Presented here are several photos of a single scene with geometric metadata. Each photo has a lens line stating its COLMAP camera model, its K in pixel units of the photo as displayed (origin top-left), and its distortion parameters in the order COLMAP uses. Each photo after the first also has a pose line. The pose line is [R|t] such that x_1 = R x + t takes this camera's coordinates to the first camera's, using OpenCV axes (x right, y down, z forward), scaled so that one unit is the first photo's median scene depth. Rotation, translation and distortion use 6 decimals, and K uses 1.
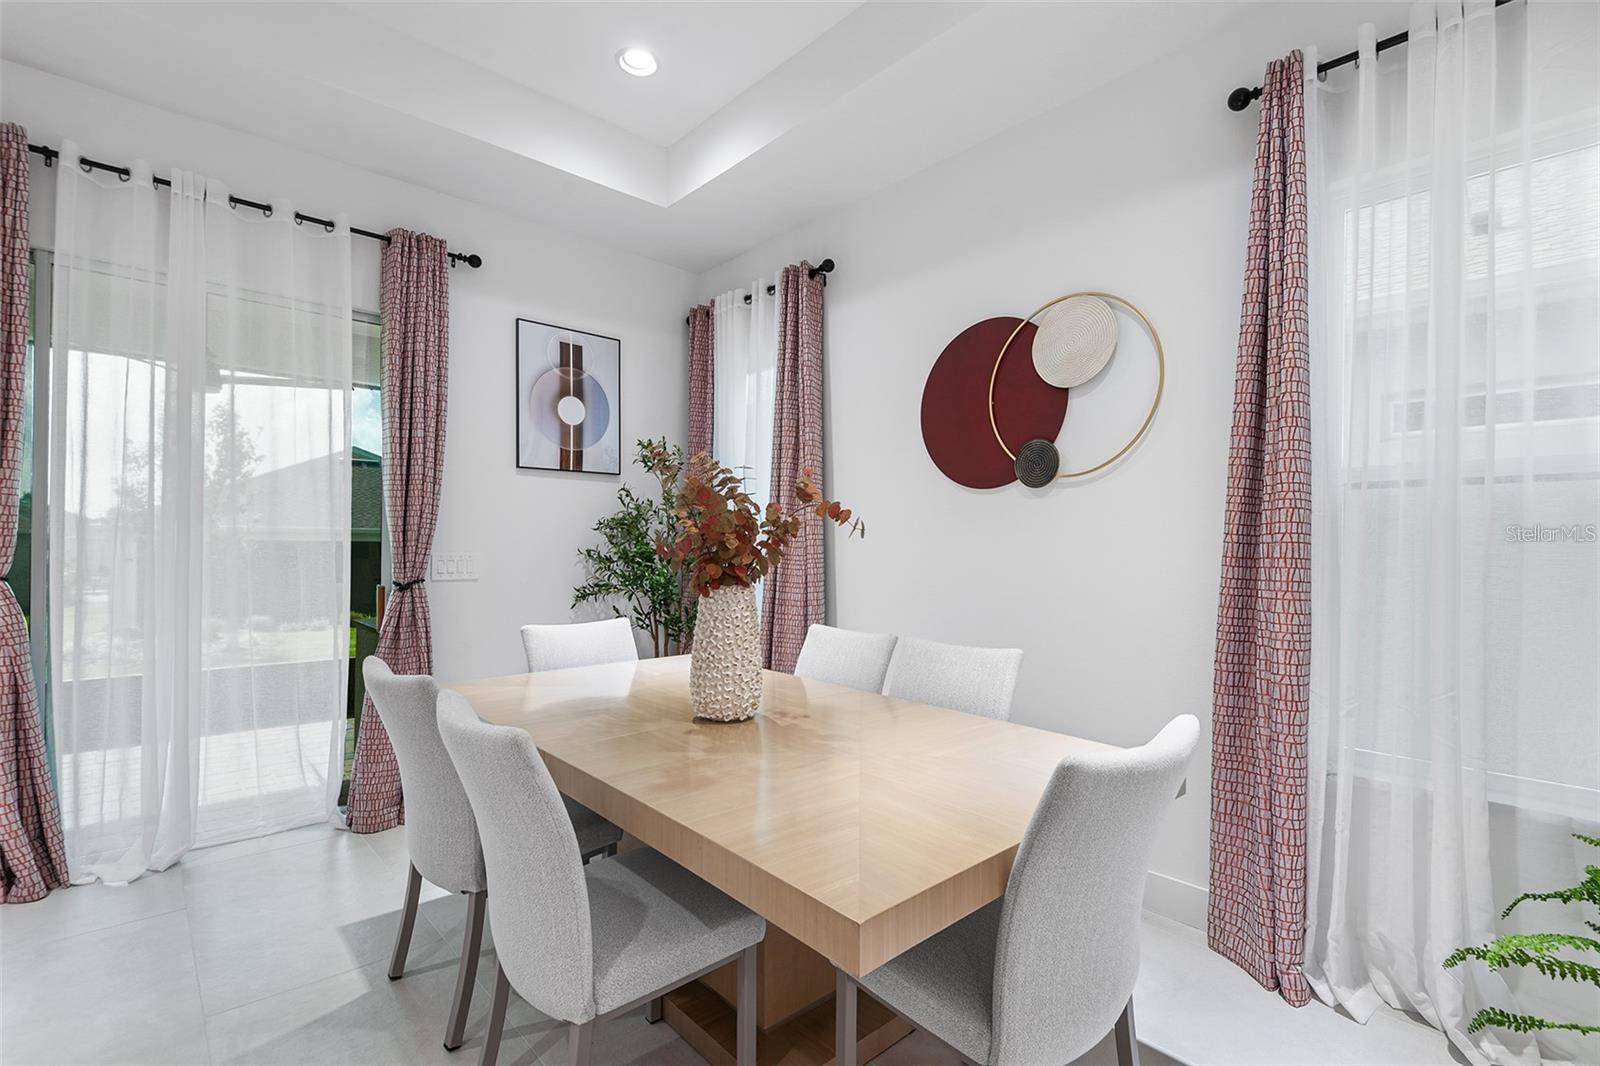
lens RADIAL K [[738.2, 0, 798.4], [0, 738.2, 544.9], [0, 0, 1]] dist [0.029745, -0.018571]
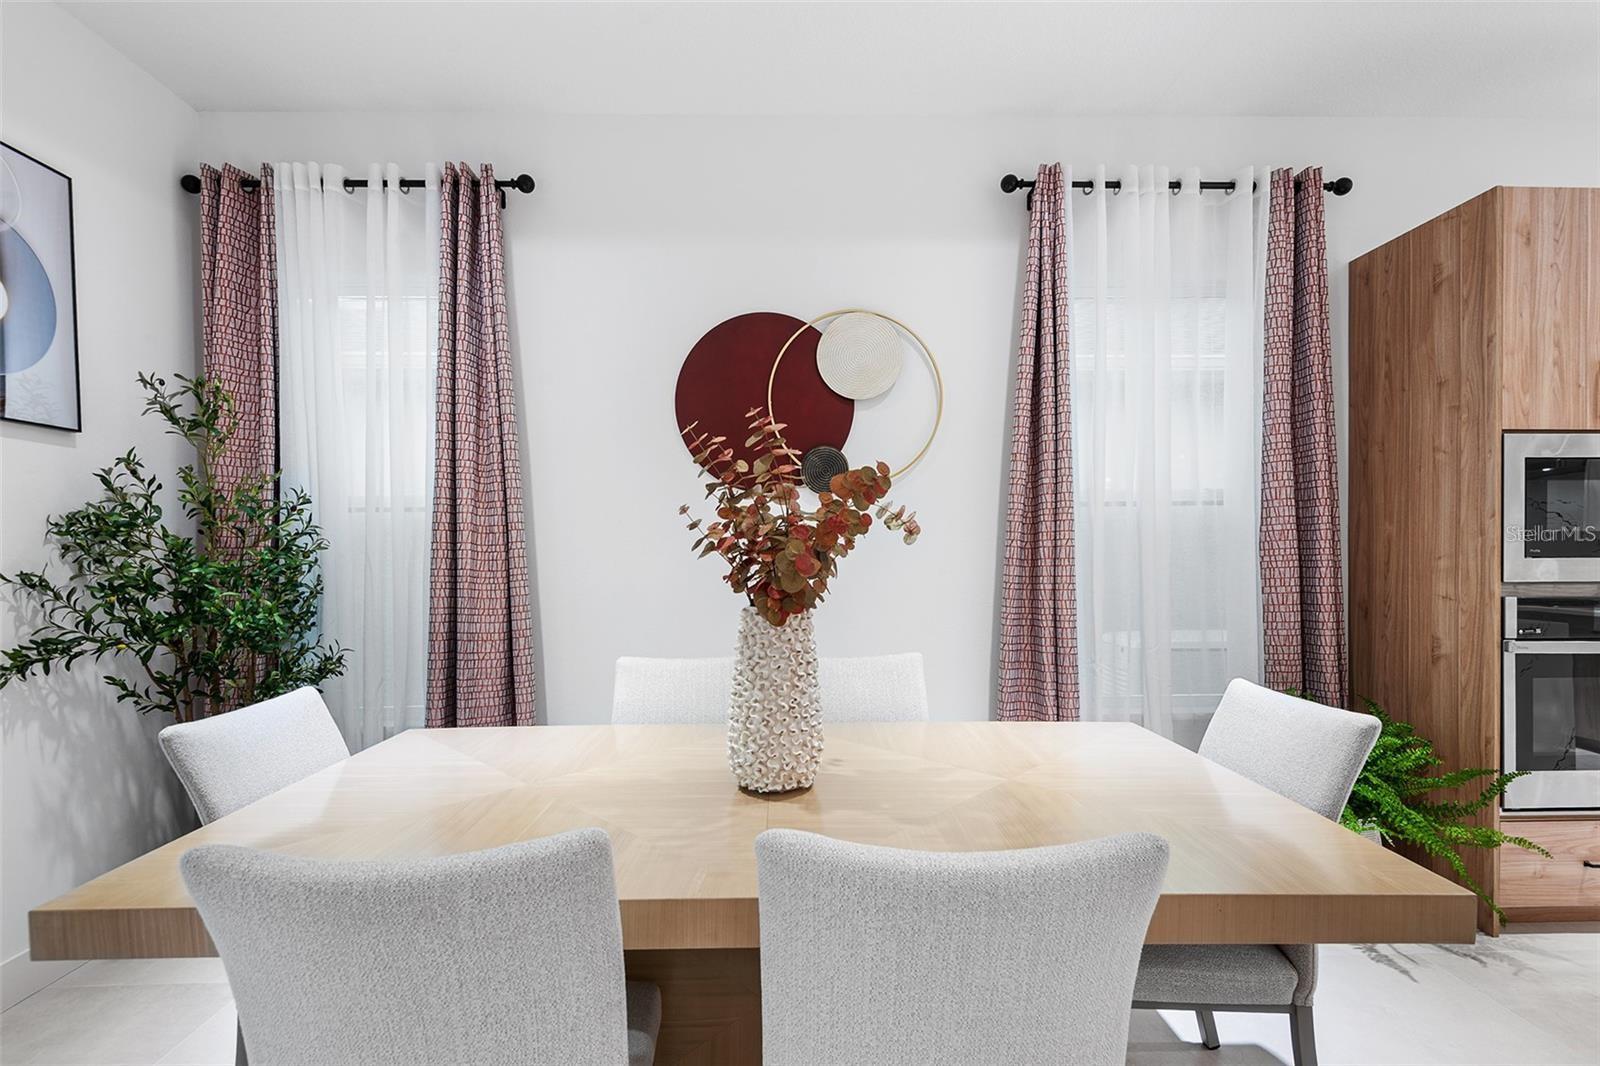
lens RADIAL K [[752.7, 0, 799.1], [0, 752.7, 545.3], [0, 0, 1]] dist [0.098583, -0.051554]
pose [[0.654653, -0.013955, 0.755800, -0.478241], [0.017014, 0.999848, 0.003724, -0.008925], [-0.755738, 0.010421, 0.654792, 0.341707]]
